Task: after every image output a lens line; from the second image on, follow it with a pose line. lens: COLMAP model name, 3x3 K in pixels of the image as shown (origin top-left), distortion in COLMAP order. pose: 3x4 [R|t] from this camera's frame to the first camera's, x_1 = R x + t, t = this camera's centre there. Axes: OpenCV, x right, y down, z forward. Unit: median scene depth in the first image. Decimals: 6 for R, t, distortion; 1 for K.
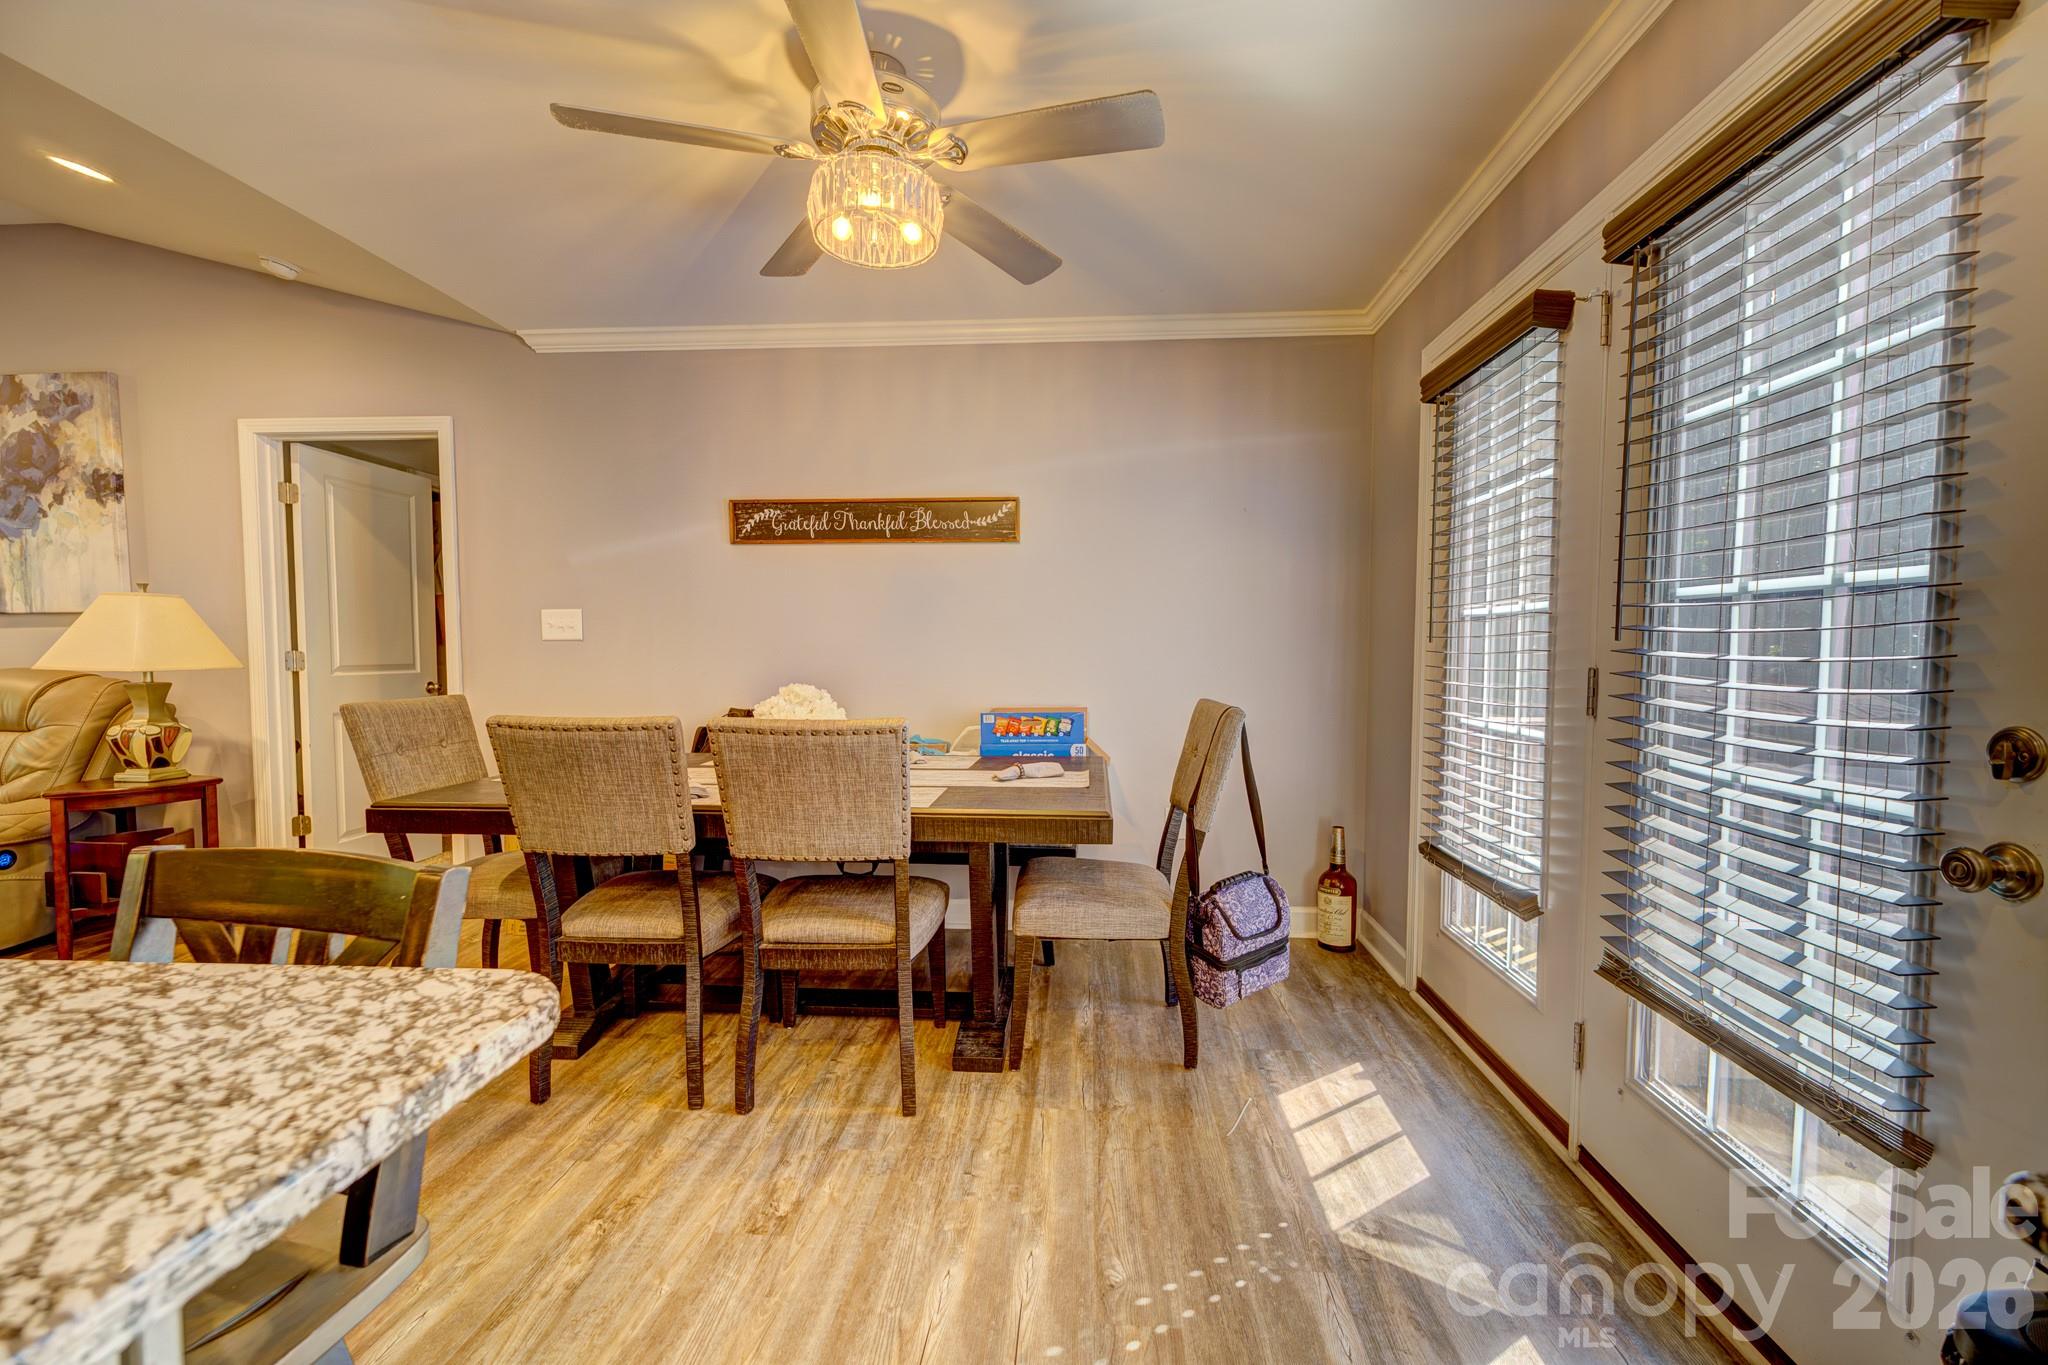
lens RADIAL K [[863.7, 0, 1024.0], [0, 863.7, 682.5], [0, 0, 1]] dist [0.013801, -0.000105]
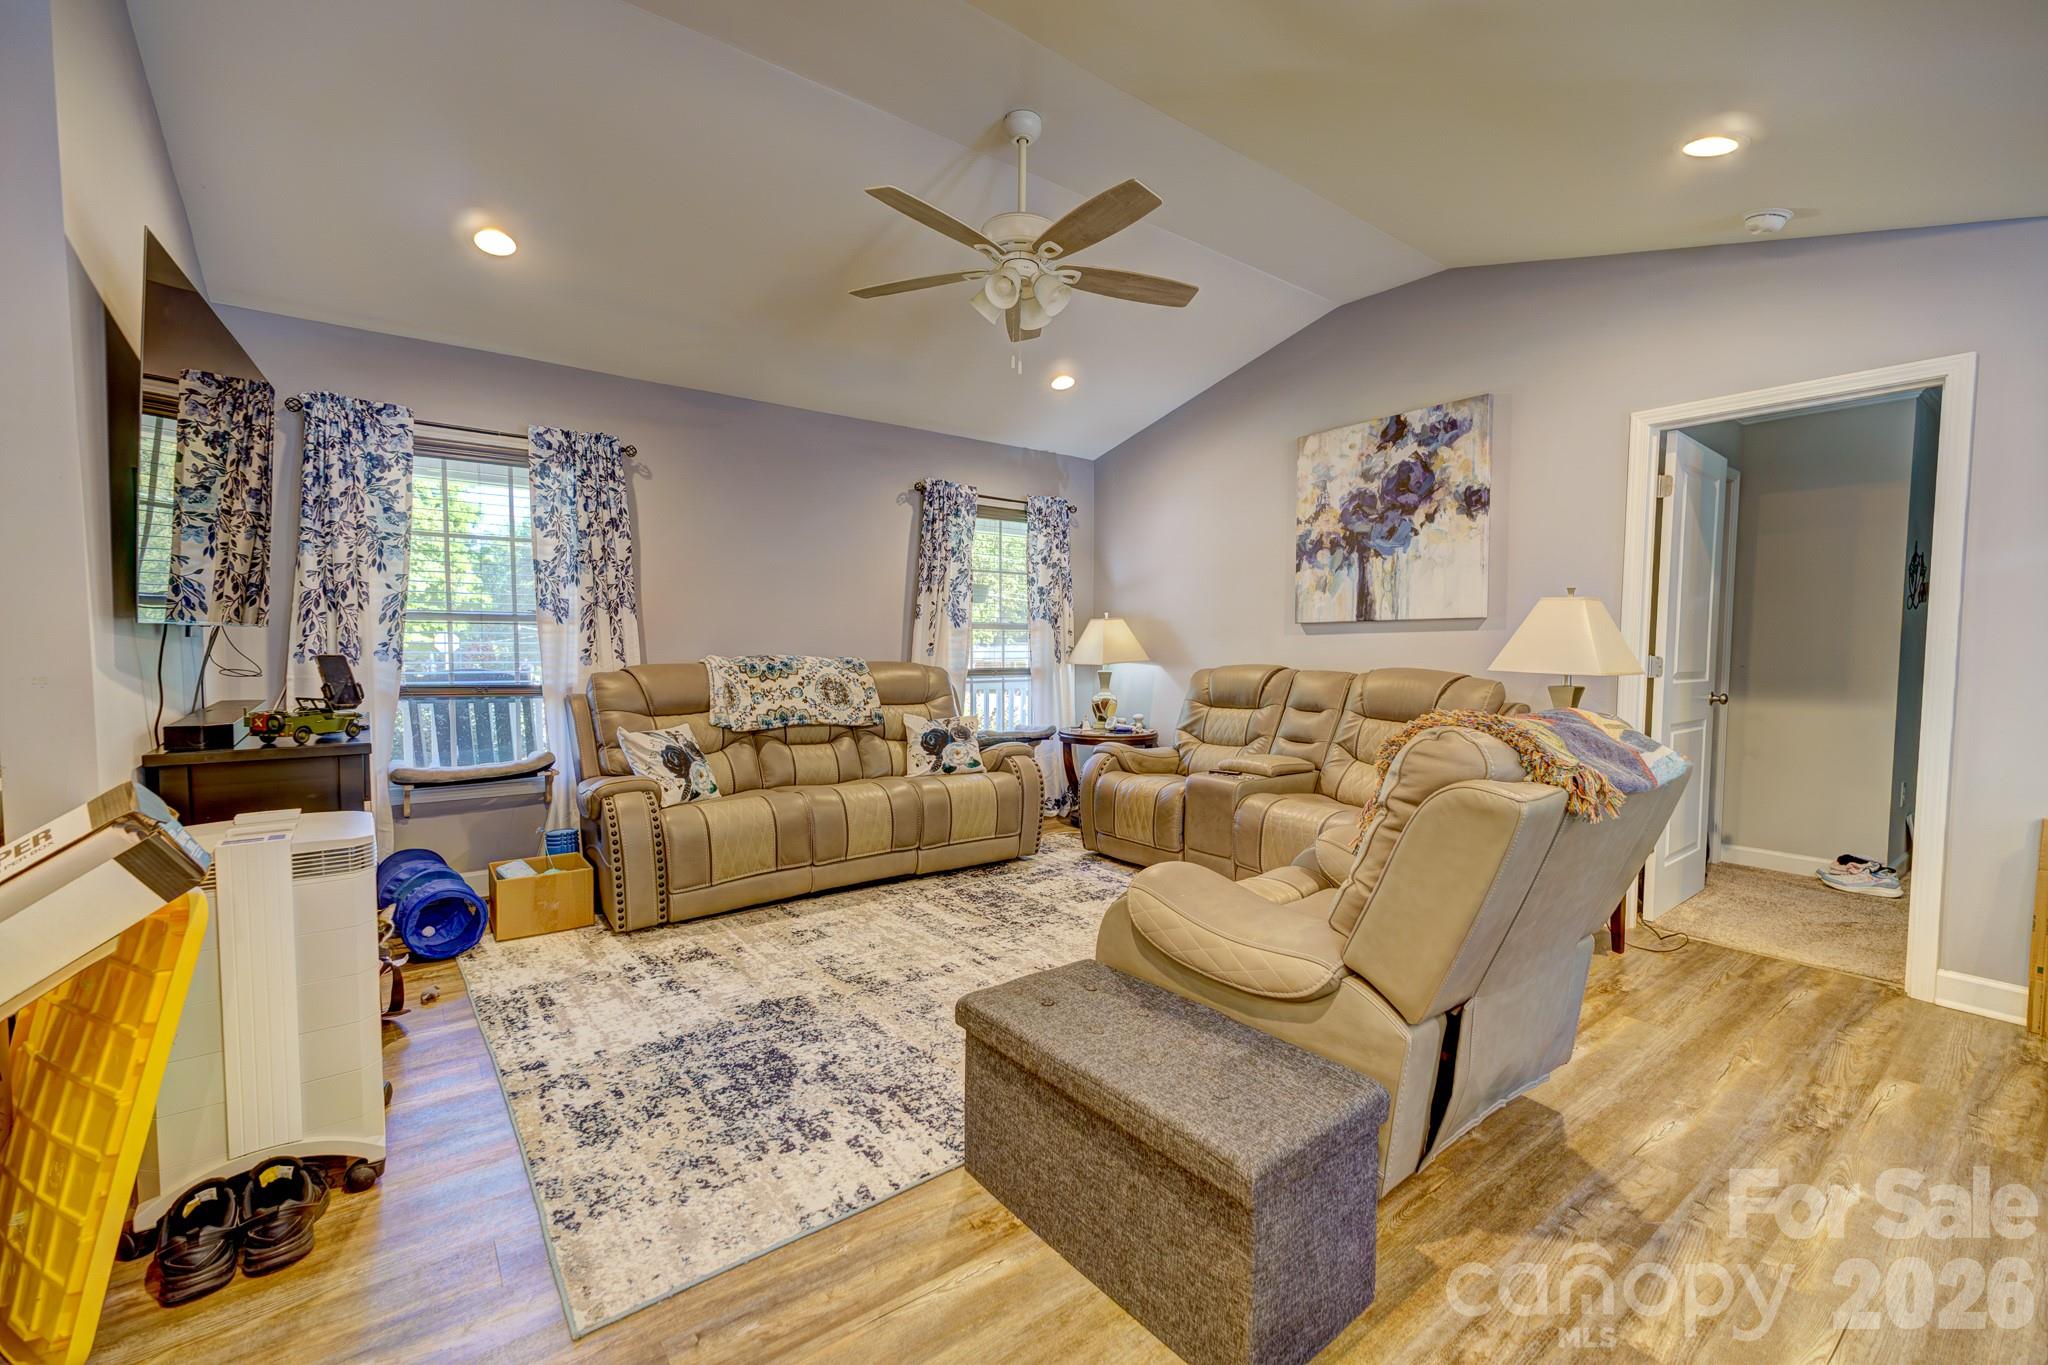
lens RADIAL K [[863.7, 0, 1024.0], [0, 863.7, 682.5], [0, 0, 1]] dist [0.013801, -0.000105]
pose [[0.678855, 0.038016, -0.733288, -0.633395], [-0.041641, 0.999045, 0.013243, 0.008017], [0.733091, 0.021544, 0.679789, -0.128488]]
